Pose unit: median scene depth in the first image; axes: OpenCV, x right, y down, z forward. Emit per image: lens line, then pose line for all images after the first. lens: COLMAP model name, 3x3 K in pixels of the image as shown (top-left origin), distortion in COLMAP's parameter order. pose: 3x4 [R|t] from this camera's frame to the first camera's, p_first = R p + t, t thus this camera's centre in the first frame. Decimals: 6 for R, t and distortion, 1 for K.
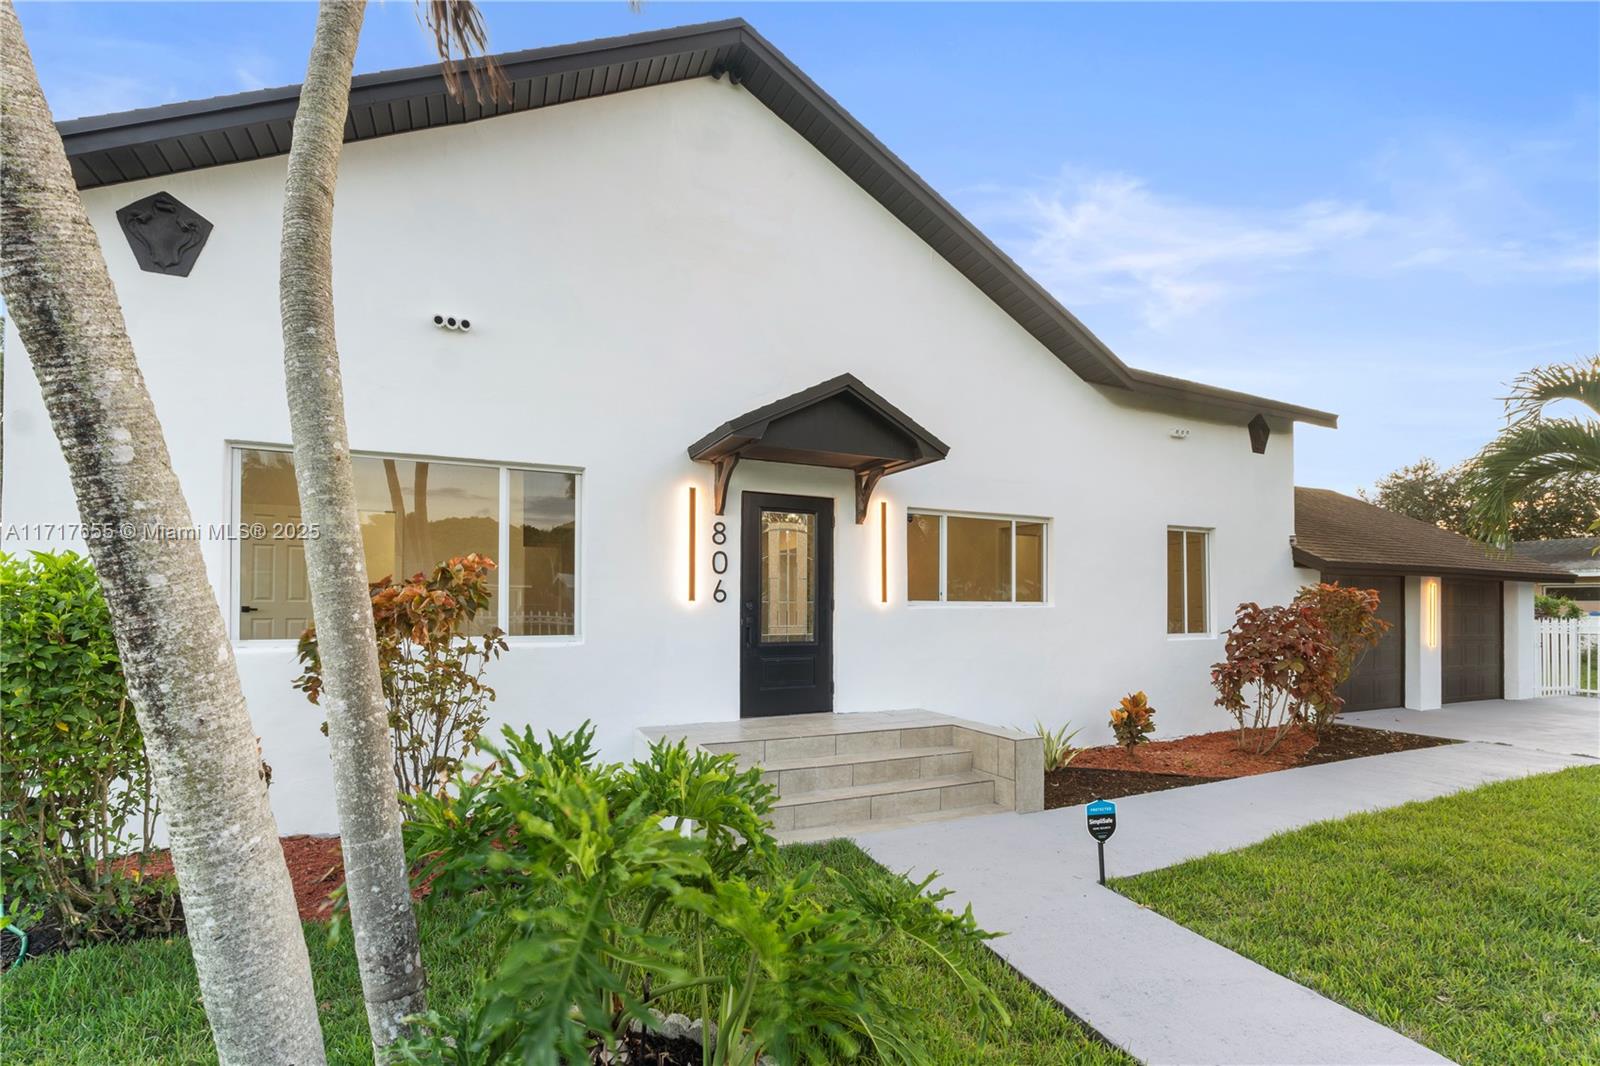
lens RADIAL K [[710.5, 0, 812.6], [0, 710.5, 570.7], [0, 0, 1]] dist [-0.001643, -0.000382]
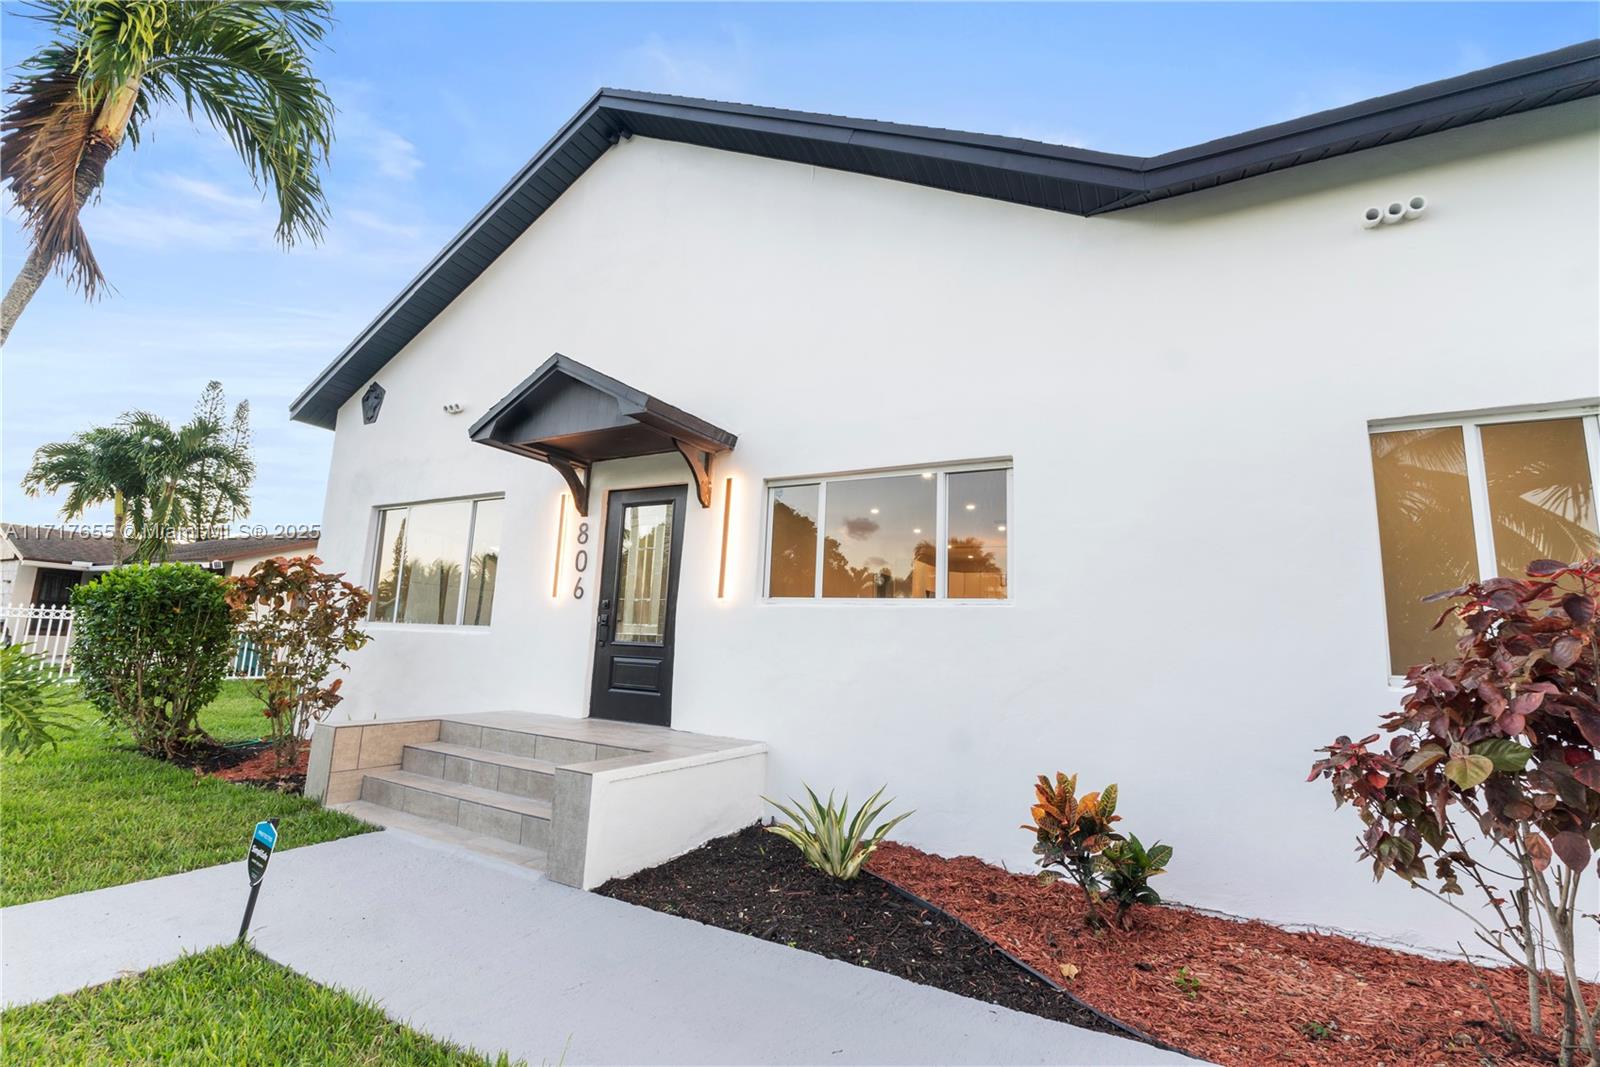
lens RADIAL K [[706.3, 0, 803.6], [0, 706.3, 511.4], [0, 0, 1]] dist [-0.003081, 0.000053]
pose [[0.577278, -0.131112, -0.805953, 0.888542], [0.005166, 0.987591, -0.156960, 0.079715], [0.816532, 0.086446, 0.570792, 0.652899]]
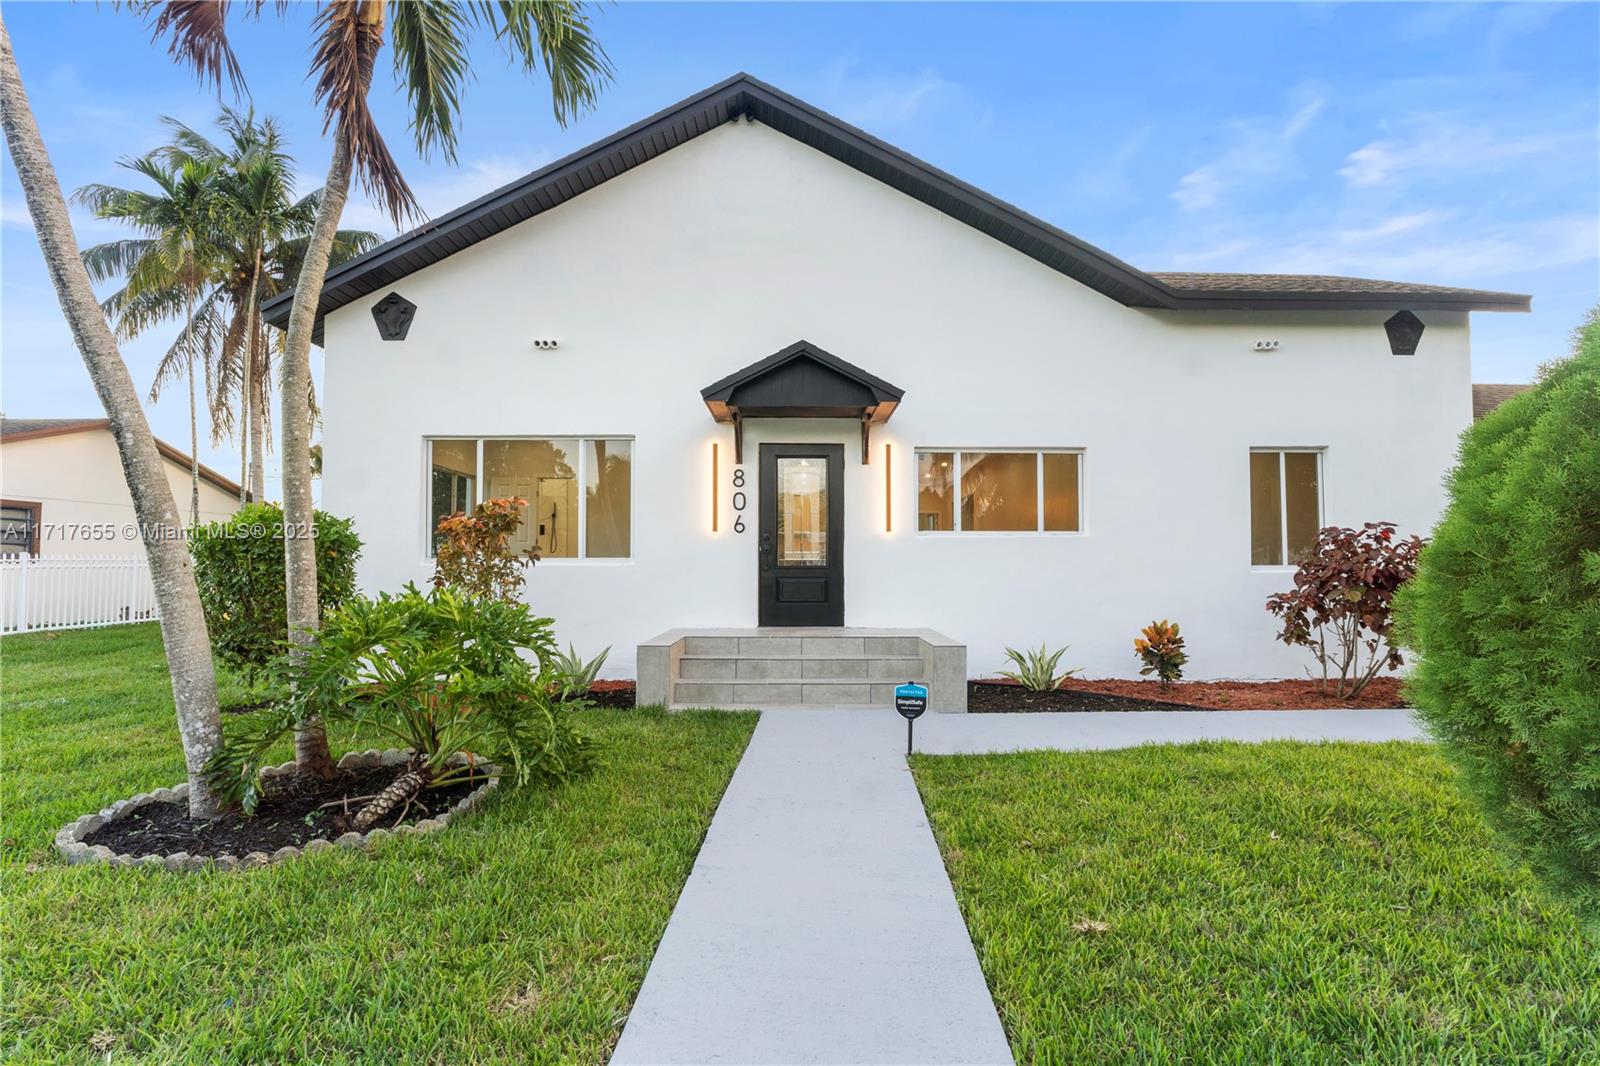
lens RADIAL K [[706.3, 0, 803.6], [0, 706.3, 510.9], [0, 0, 1]] dist [-0.003081, 0.000053]
pose [[0.912399, -0.032854, -0.407982, 0.473422], [0.024445, 0.999368, -0.025810, 0.039805], [0.408572, 0.013576, 0.912625, -0.093676]]
